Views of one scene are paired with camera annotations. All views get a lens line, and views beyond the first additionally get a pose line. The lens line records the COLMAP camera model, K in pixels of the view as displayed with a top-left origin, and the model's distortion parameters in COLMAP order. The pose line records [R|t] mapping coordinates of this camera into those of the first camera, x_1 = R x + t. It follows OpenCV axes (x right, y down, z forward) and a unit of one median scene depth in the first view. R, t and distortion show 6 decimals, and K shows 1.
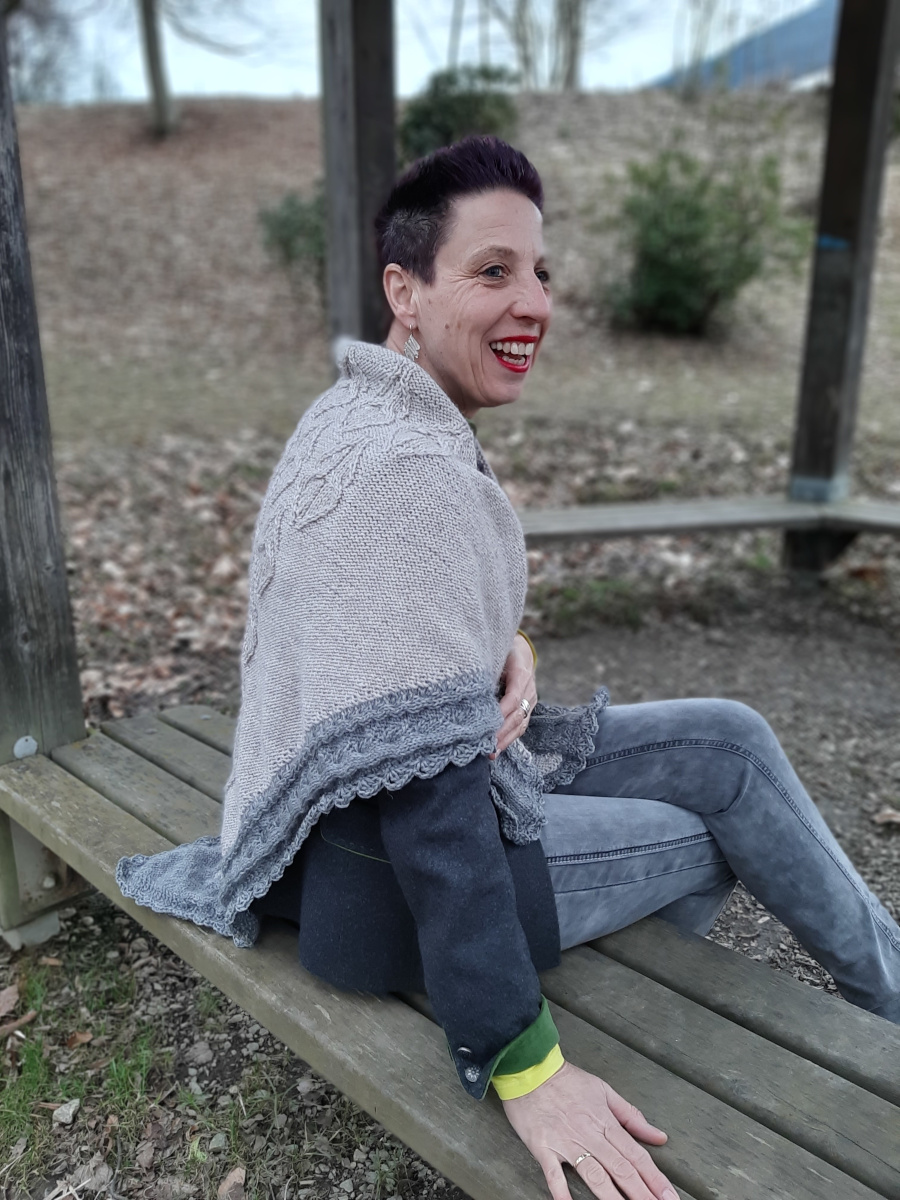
lens RADIAL K [[938.6, 0, 446.7], [0, 938.6, 597.9], [0, 0, 1]] dist [0.120077, -0.153514]
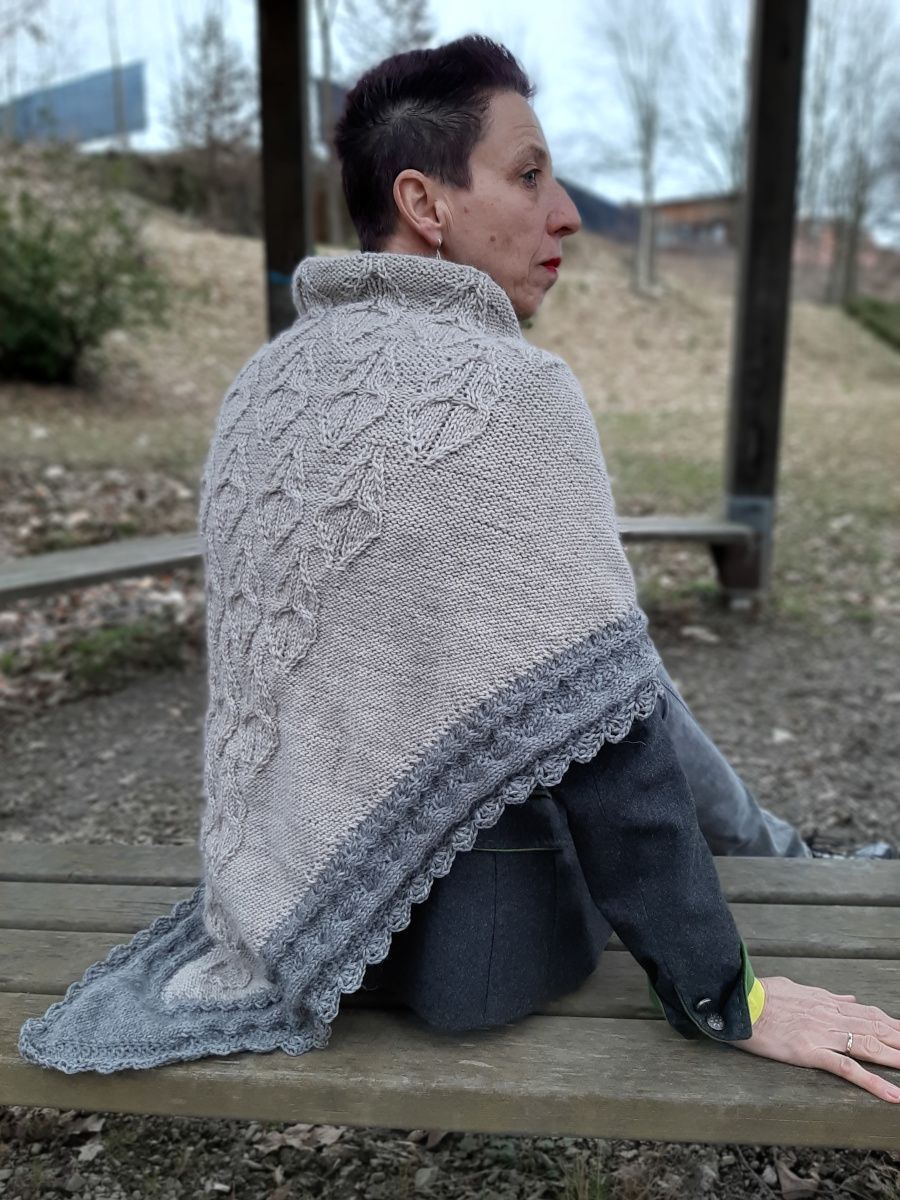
lens RADIAL K [[938.6, 0, 446.7], [0, 938.6, 597.9], [0, 0, 1]] dist [0.120077, -0.153514]
pose [[0.787897, -0.147094, 0.597981, -0.094452], [0.180541, 0.983559, 0.004060, 0.005546], [-0.588747, 0.104762, 0.801500, 0.052480]]
